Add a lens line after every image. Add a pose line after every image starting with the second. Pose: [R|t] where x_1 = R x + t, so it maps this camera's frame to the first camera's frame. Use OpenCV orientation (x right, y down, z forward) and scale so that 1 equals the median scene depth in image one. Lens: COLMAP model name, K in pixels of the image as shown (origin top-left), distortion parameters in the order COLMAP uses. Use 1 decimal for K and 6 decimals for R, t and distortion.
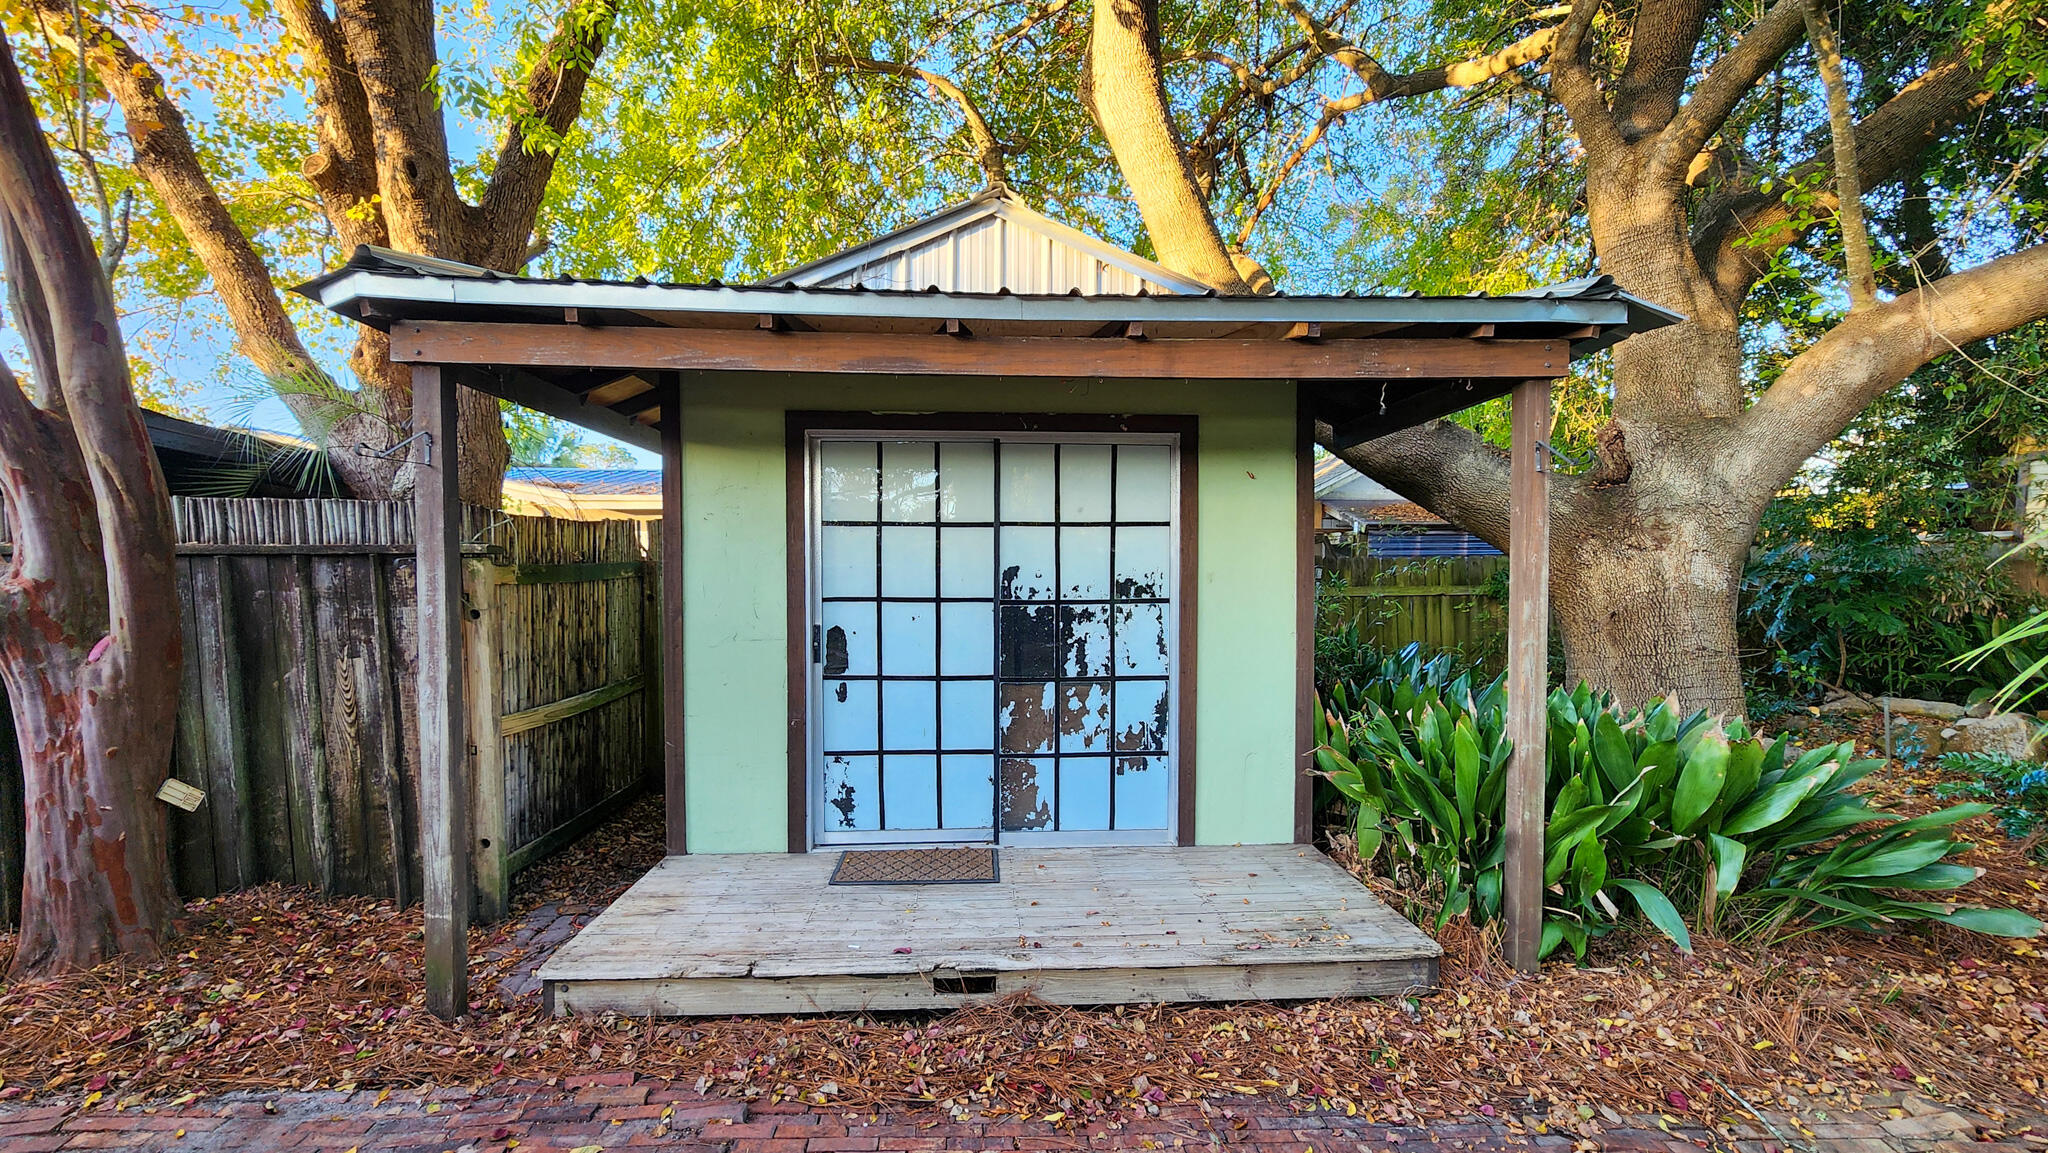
lens RADIAL K [[846.8, 0, 1022.2], [0, 846.8, 596.7], [0, 0, 1]] dist [0.002161, 0.000258]
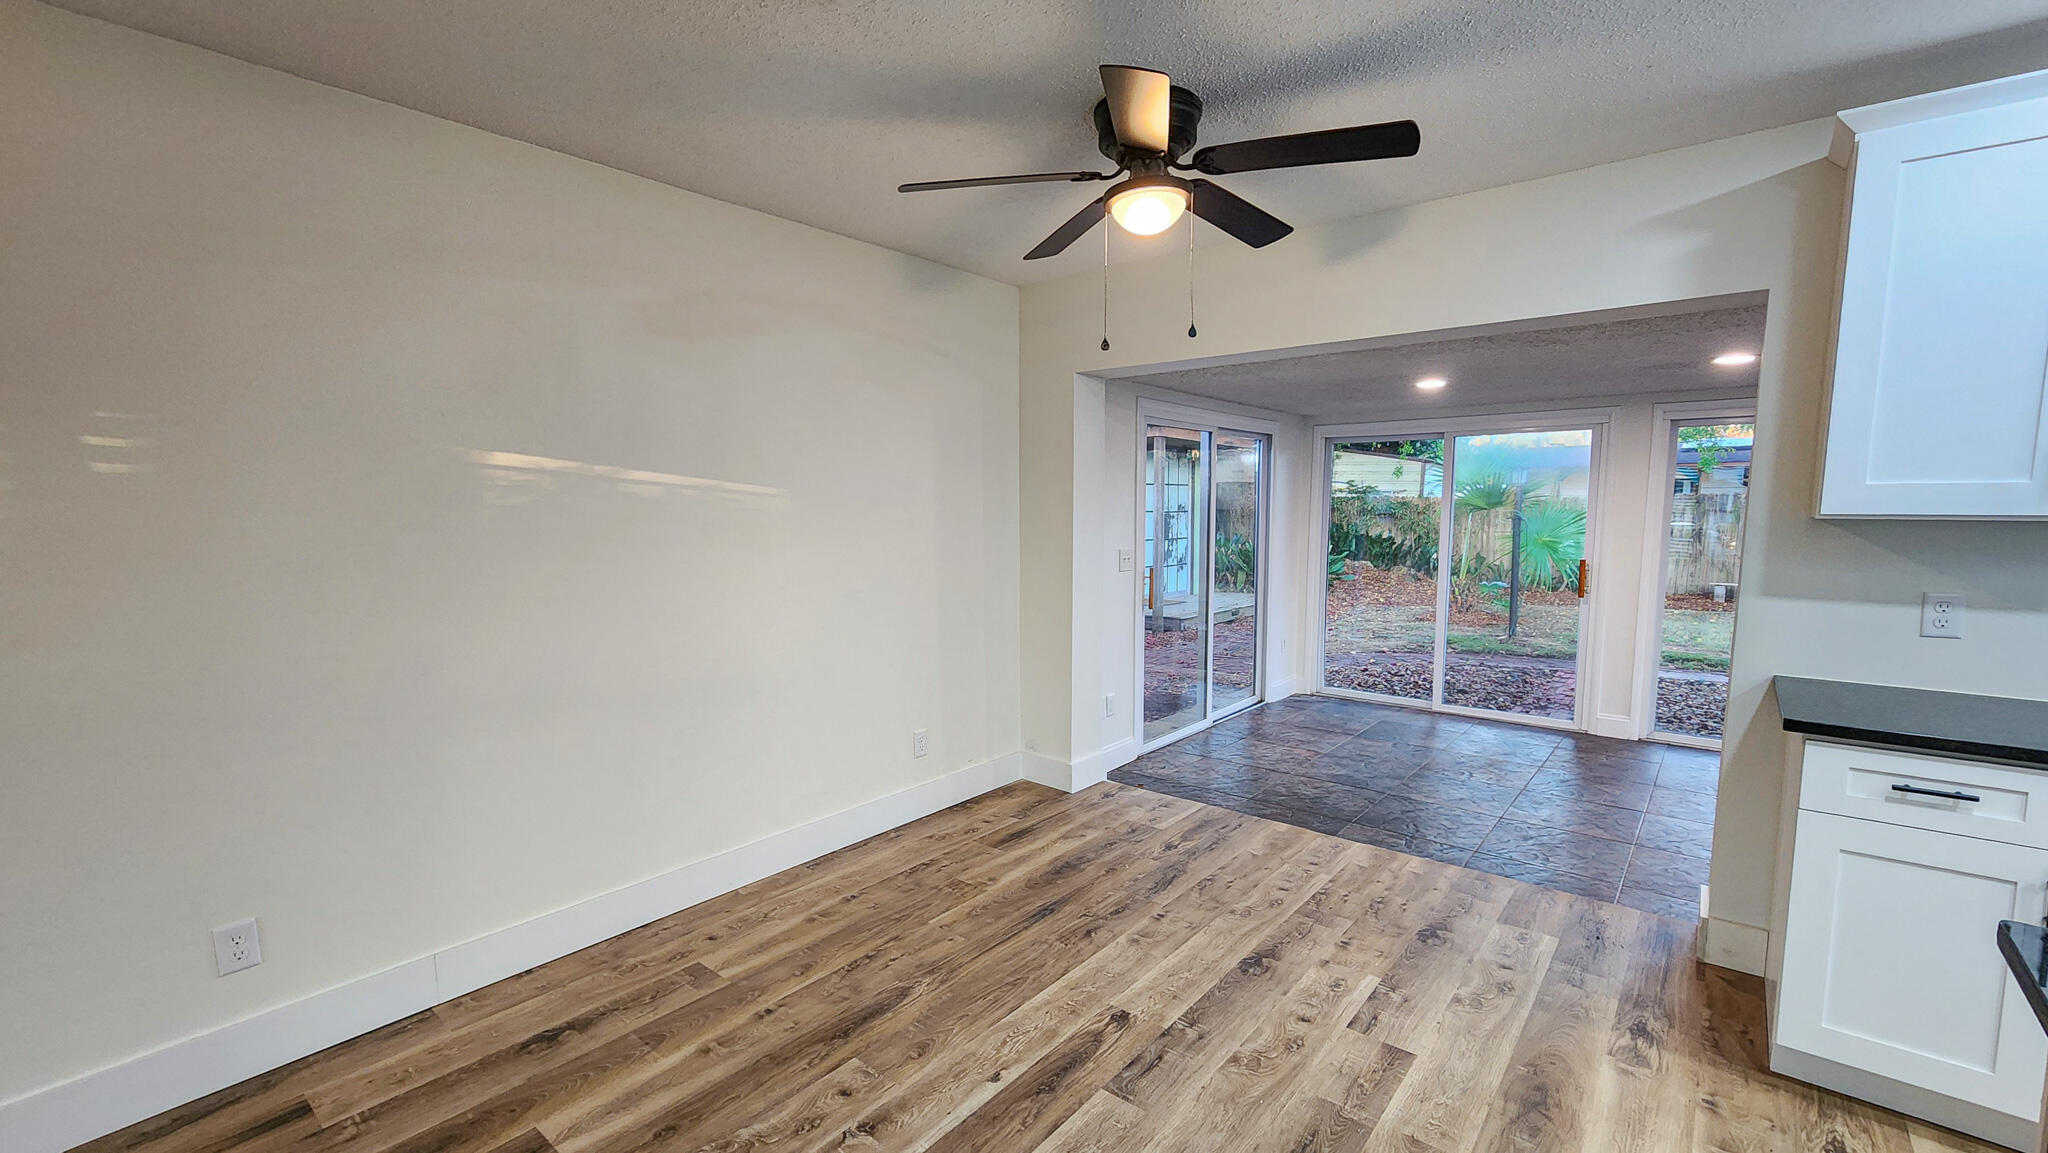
lens RADIAL K [[859.7, 0, 1022.7], [0, 859.7, 593.9], [0, 0, 1]] dist [0.003208, 0.000481]
pose [[0.696582, -0.075323, 0.713512, -2.385882], [0.031533, 0.996727, 0.074437, 0.049169], [-0.716784, -0.029352, 0.696678, -0.677048]]
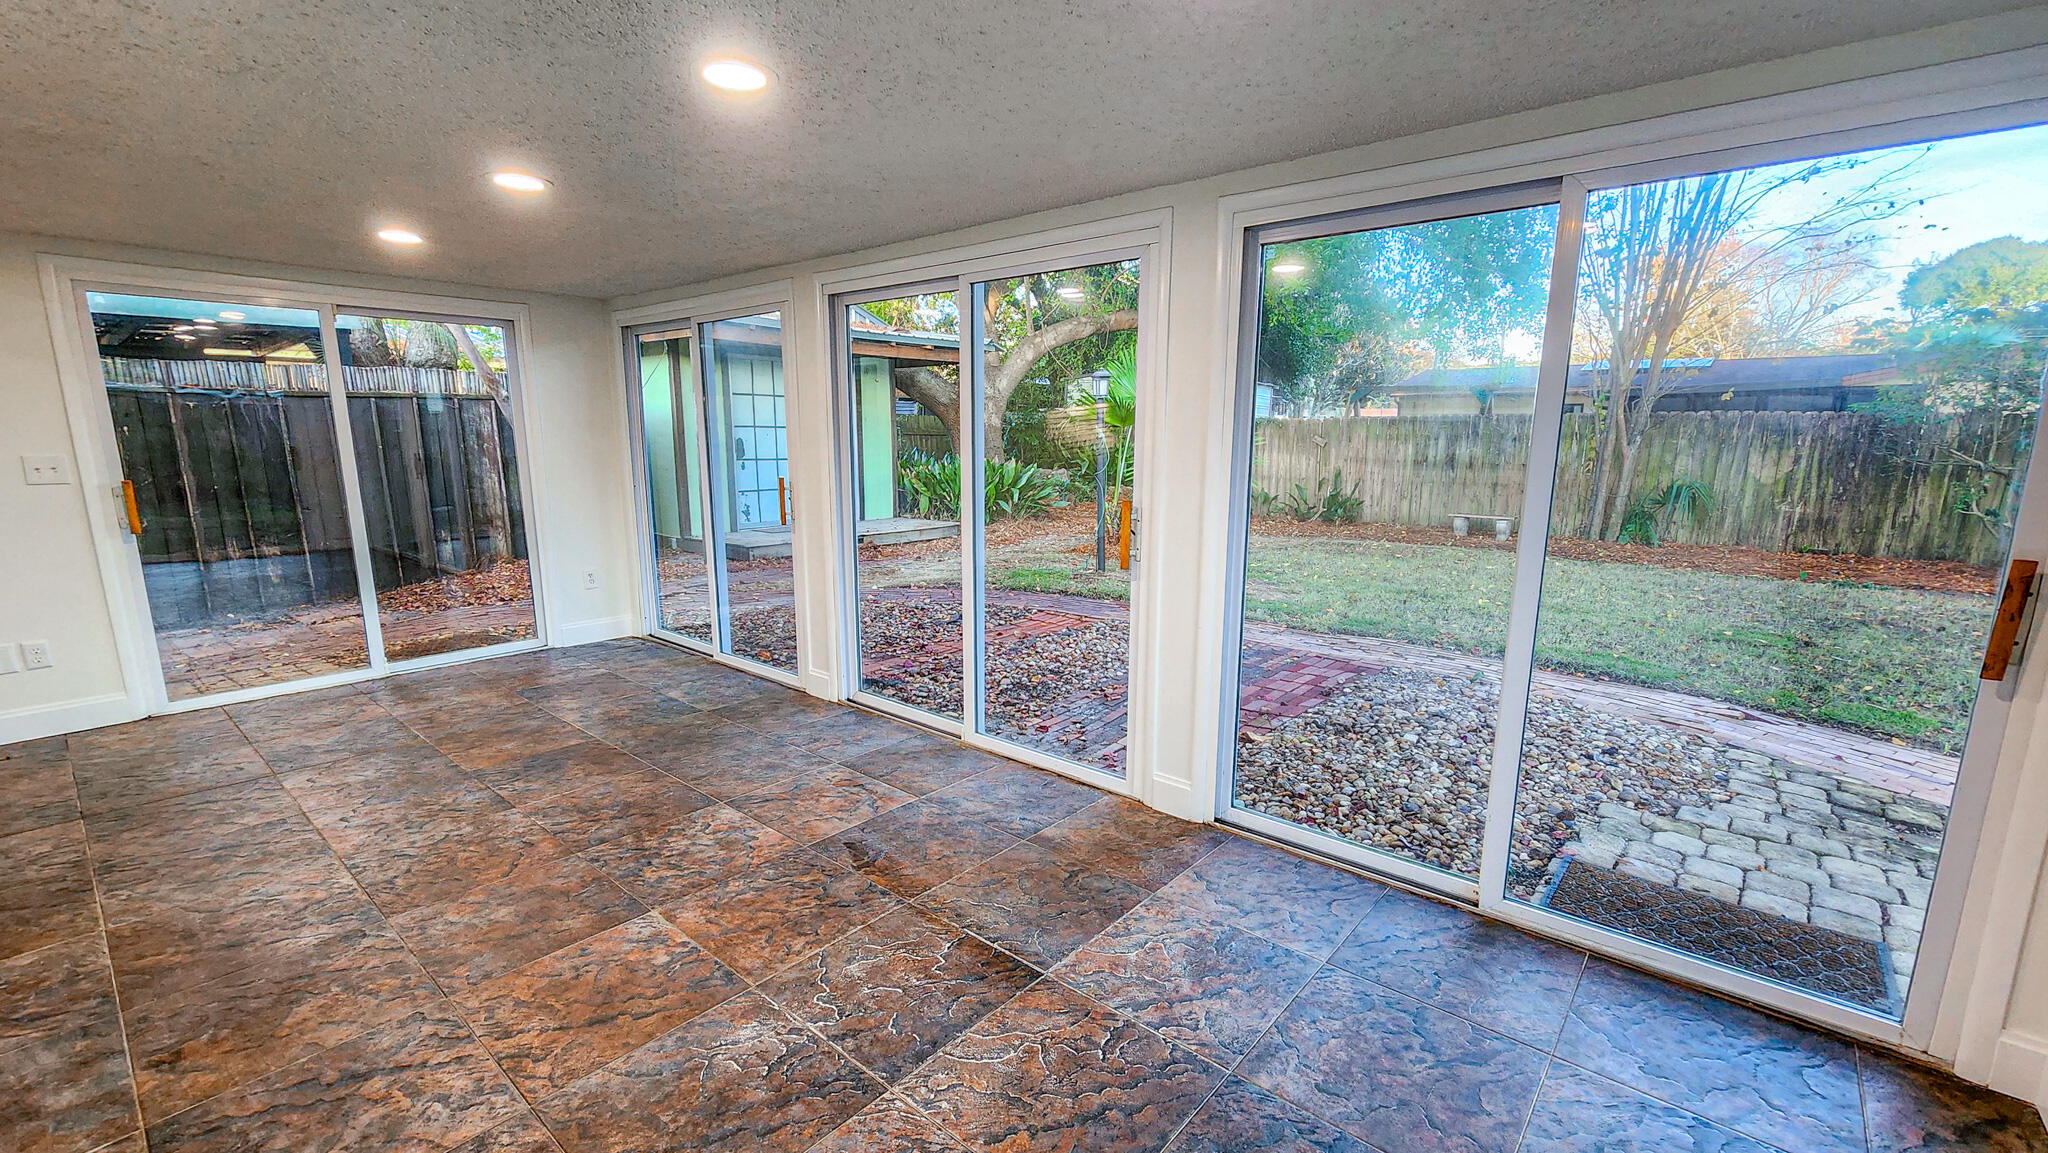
lens RADIAL K [[859.7, 0, 1022.7], [0, 859.7, 593.9], [0, 0, 1]] dist [0.003208, 0.000481]
pose [[0.708612, -0.126741, 0.694123, -1.395230], [0.021495, 0.987157, 0.158303, 0.102001], [-0.705271, -0.097255, 0.702235, -1.321361]]
